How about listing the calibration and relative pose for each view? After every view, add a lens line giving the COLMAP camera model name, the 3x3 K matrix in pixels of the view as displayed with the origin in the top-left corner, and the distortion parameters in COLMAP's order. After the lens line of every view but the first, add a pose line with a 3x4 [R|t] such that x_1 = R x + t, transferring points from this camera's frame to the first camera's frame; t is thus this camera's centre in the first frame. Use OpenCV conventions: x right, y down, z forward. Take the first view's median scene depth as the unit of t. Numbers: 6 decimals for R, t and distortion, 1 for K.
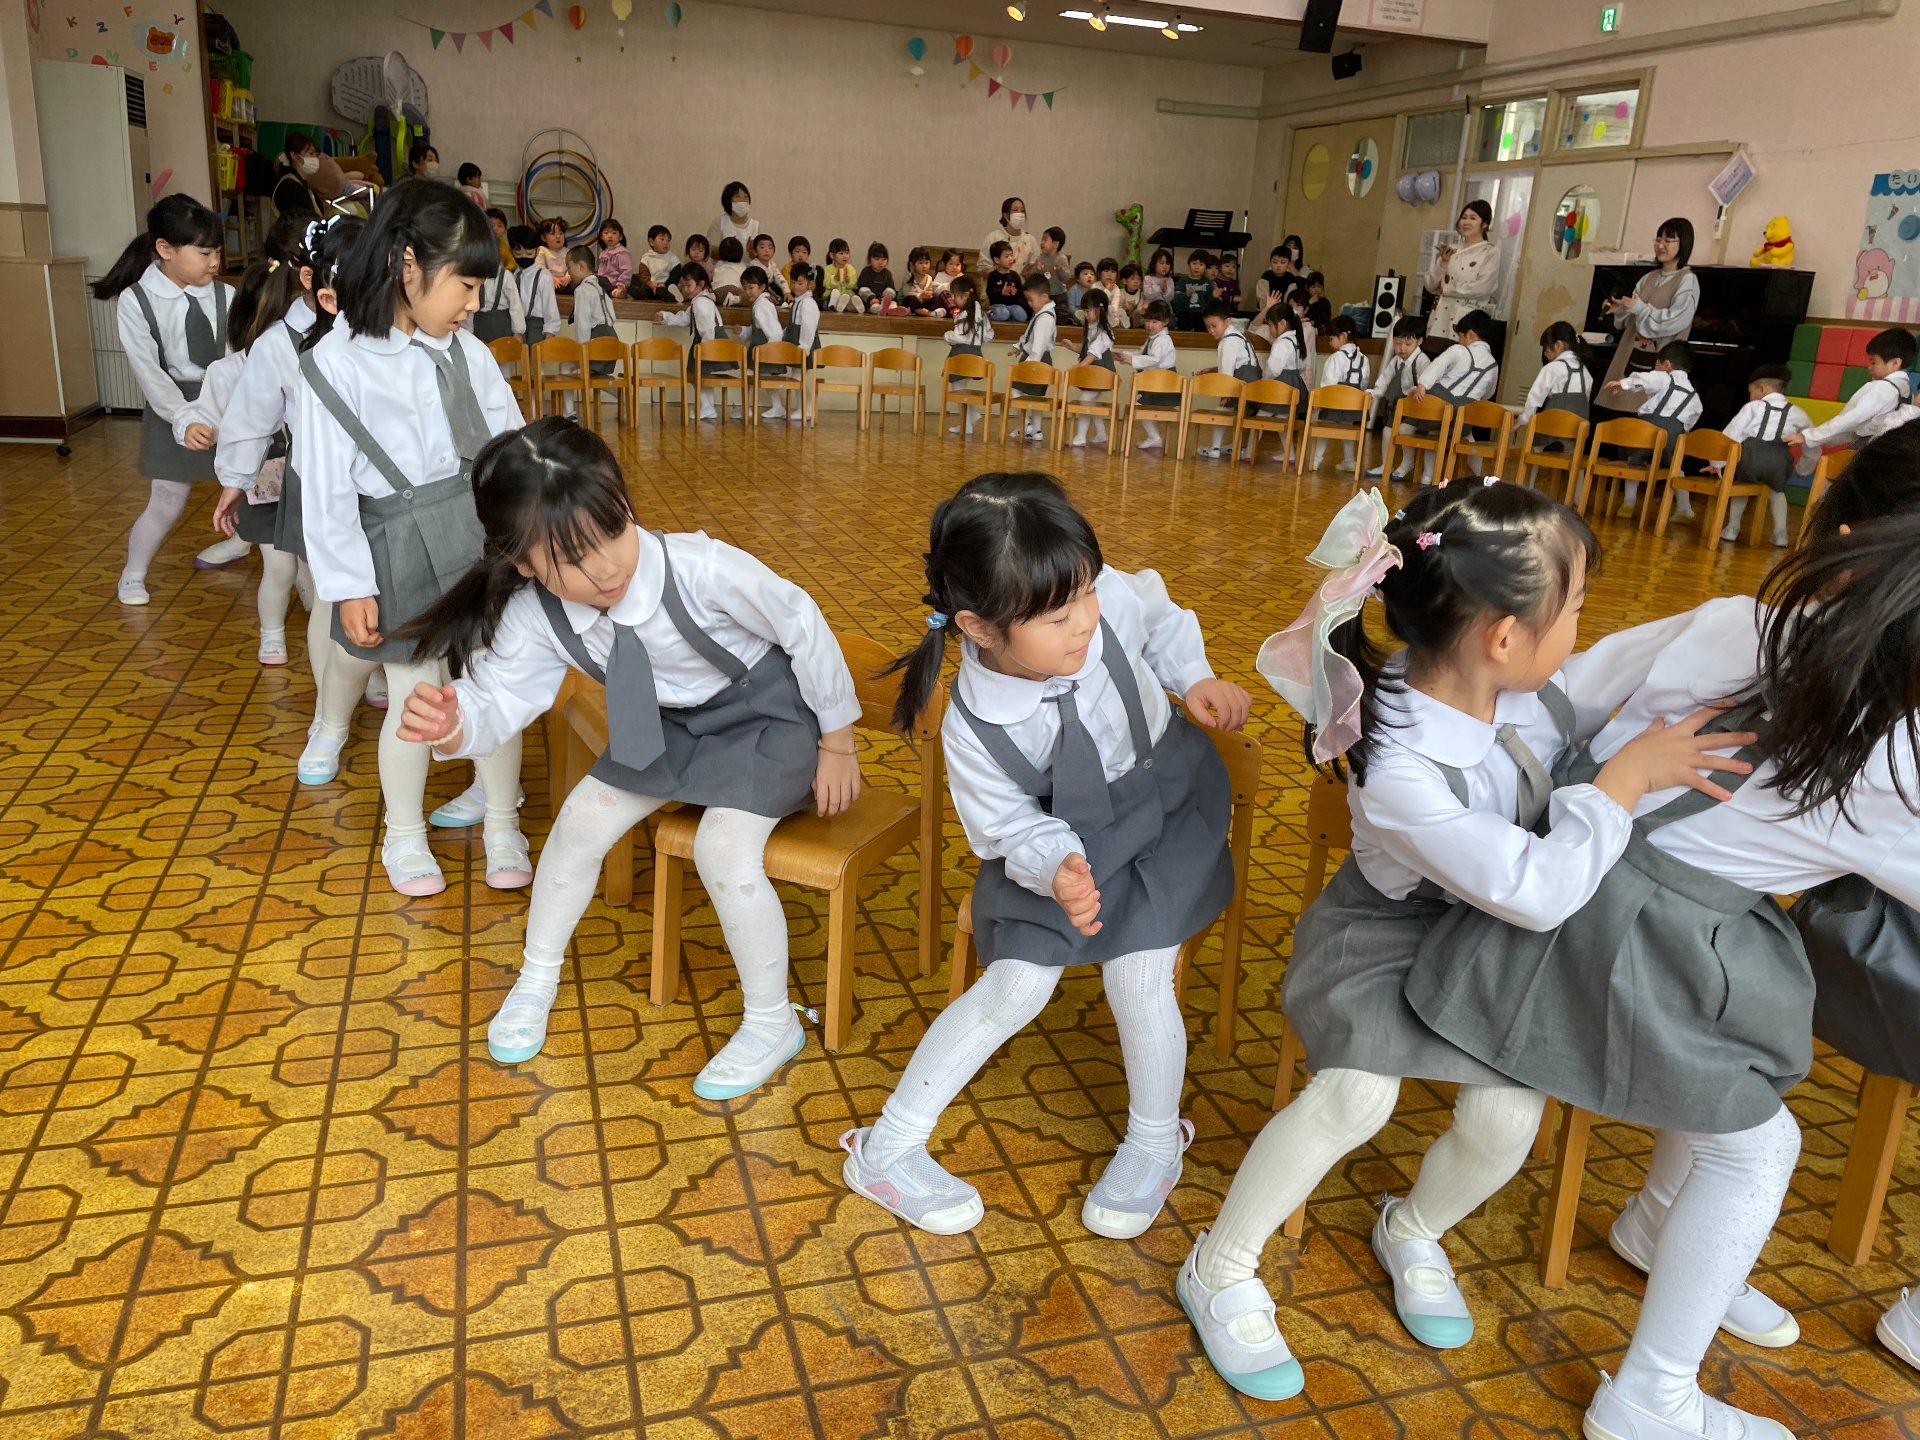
lens RADIAL K [[1453.1, 0, 969.6], [0, 1453.1, 699.0], [0, 0, 1]] dist [0.085863, -0.113347]
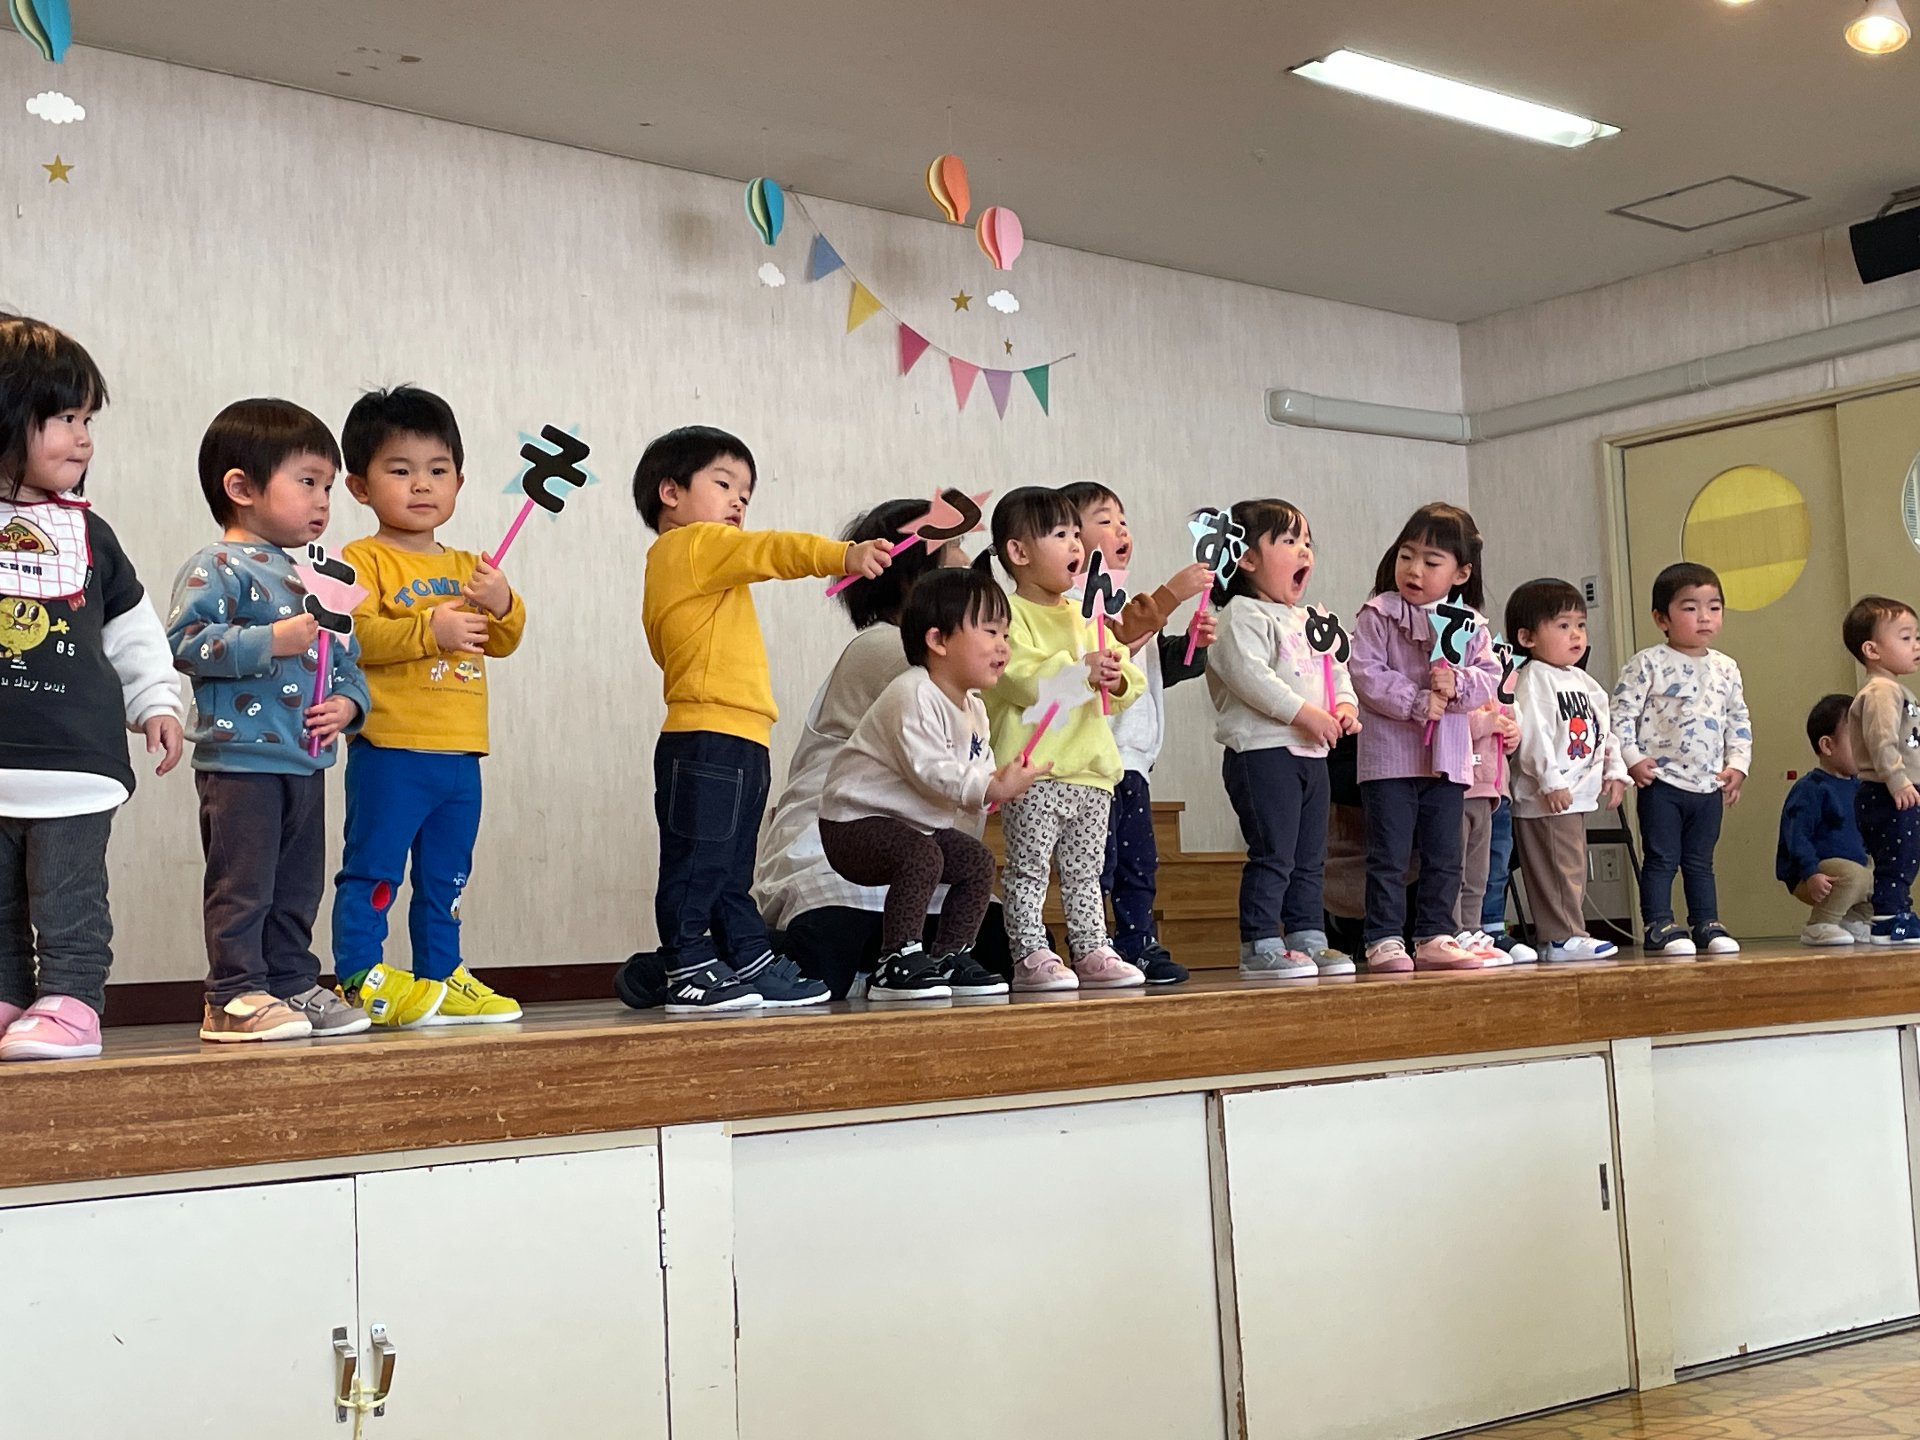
lens RADIAL K [[2701.9, 0, 960.0], [0, 2701.9, 720.0], [0, 0, 1]] dist [0.157071, -0.457201]
pose [[0.903613, -0.072207, 0.422220, -0.234270], [0.222612, 0.921286, -0.318867, -0.141456], [-0.365961, 0.382124, 0.848560, 0.507184]]
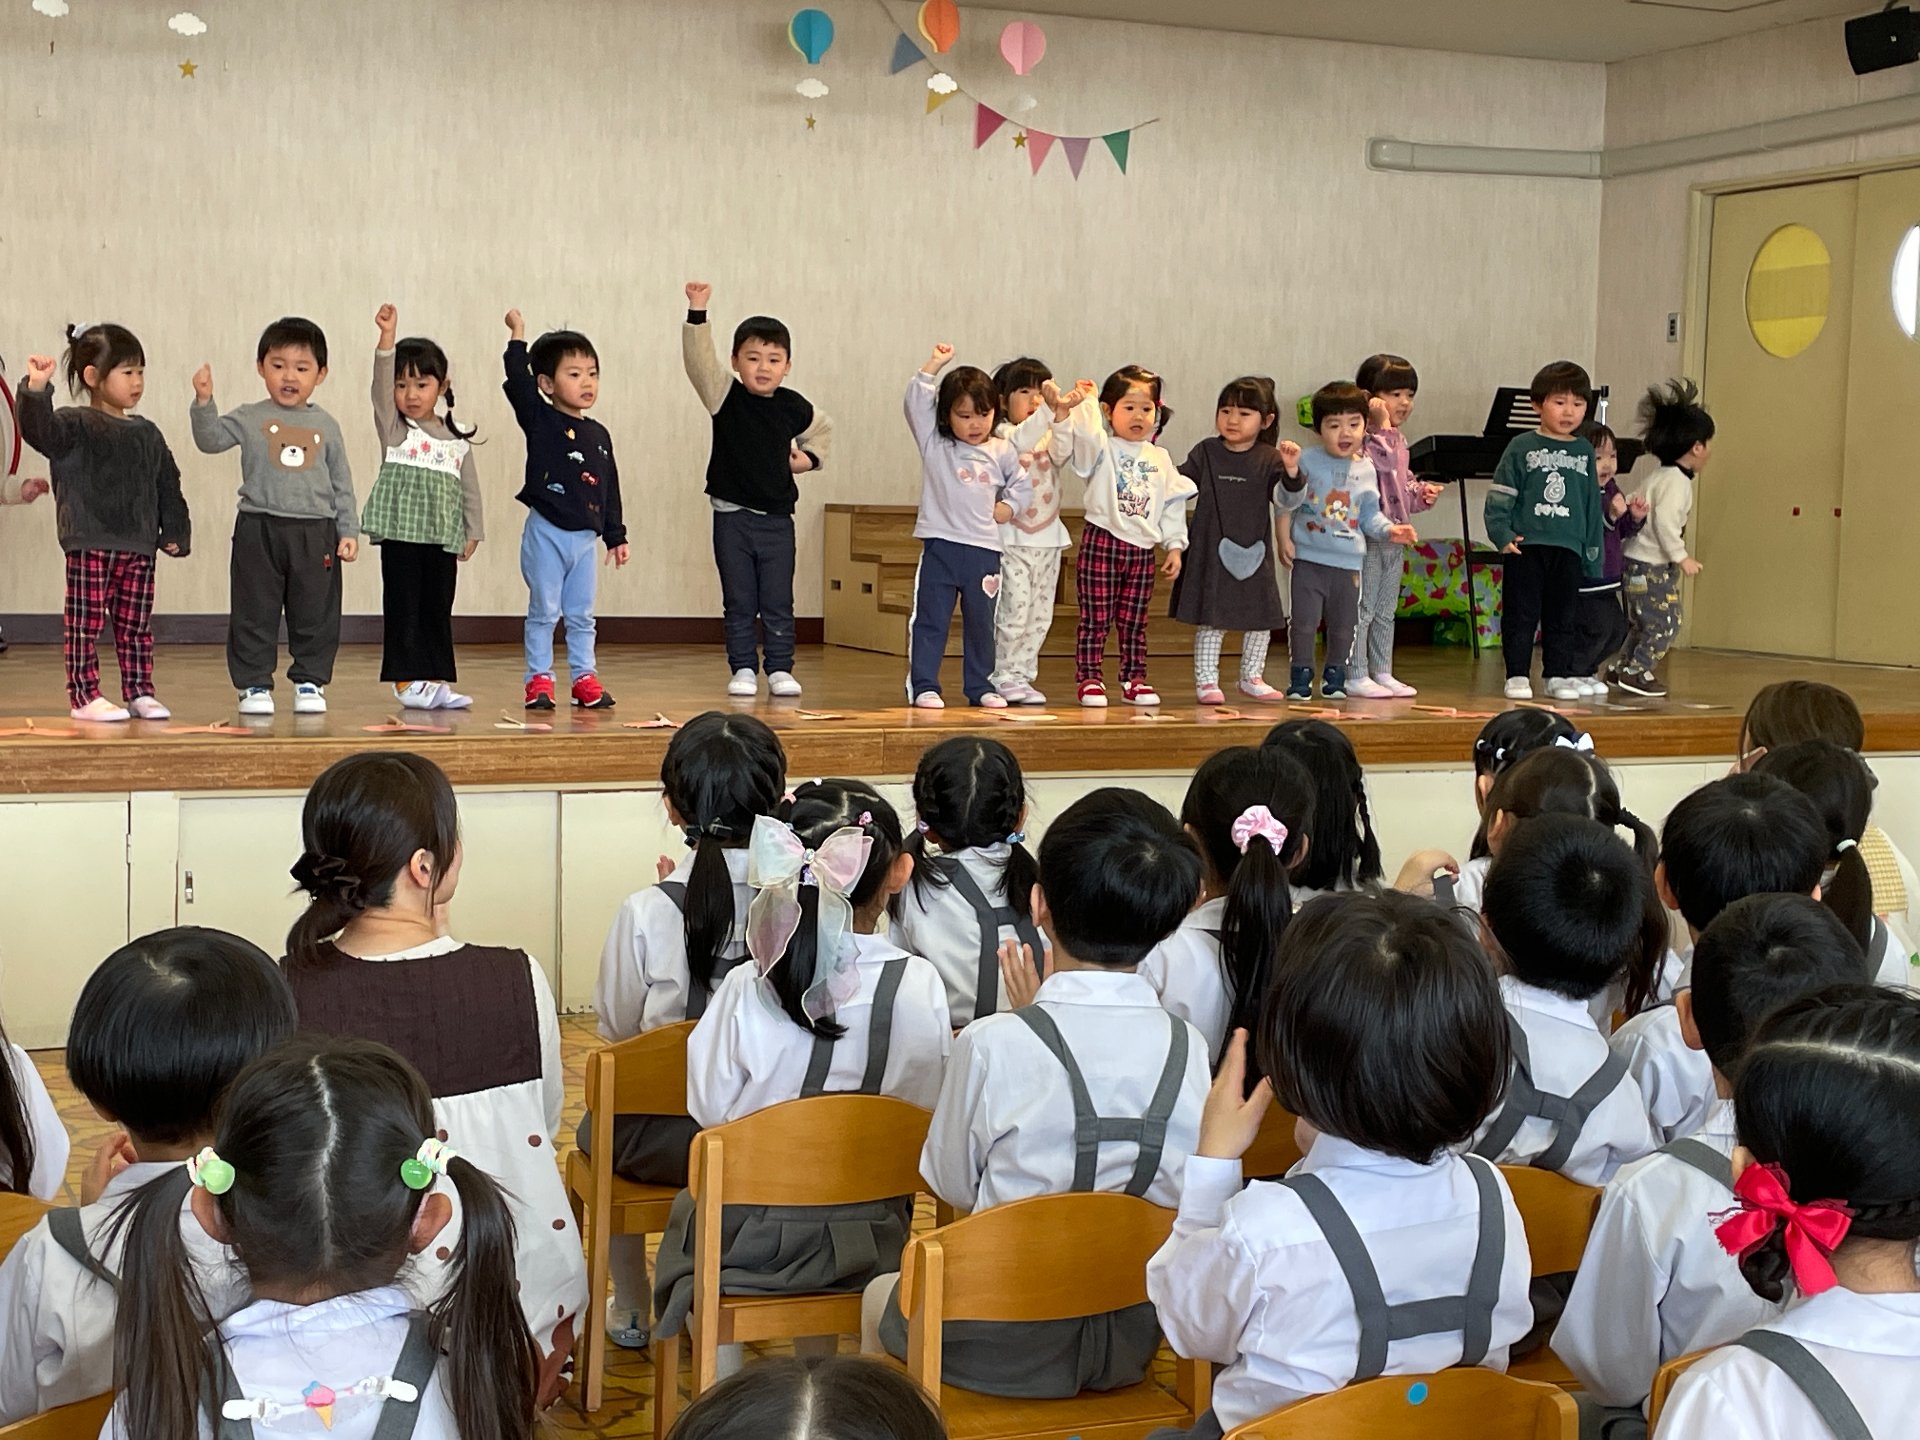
lens RADIAL K [[2899.7, 0, 960.0], [0, 2899.7, 720.0], [0, 0, 1]] dist [0.142470, -0.333250]
pose [[0.993360, -0.053446, 0.101880, -0.080299], [0.073230, 0.976722, -0.201622, -0.095976], [-0.088733, 0.207744, 0.974150, 0.255850]]
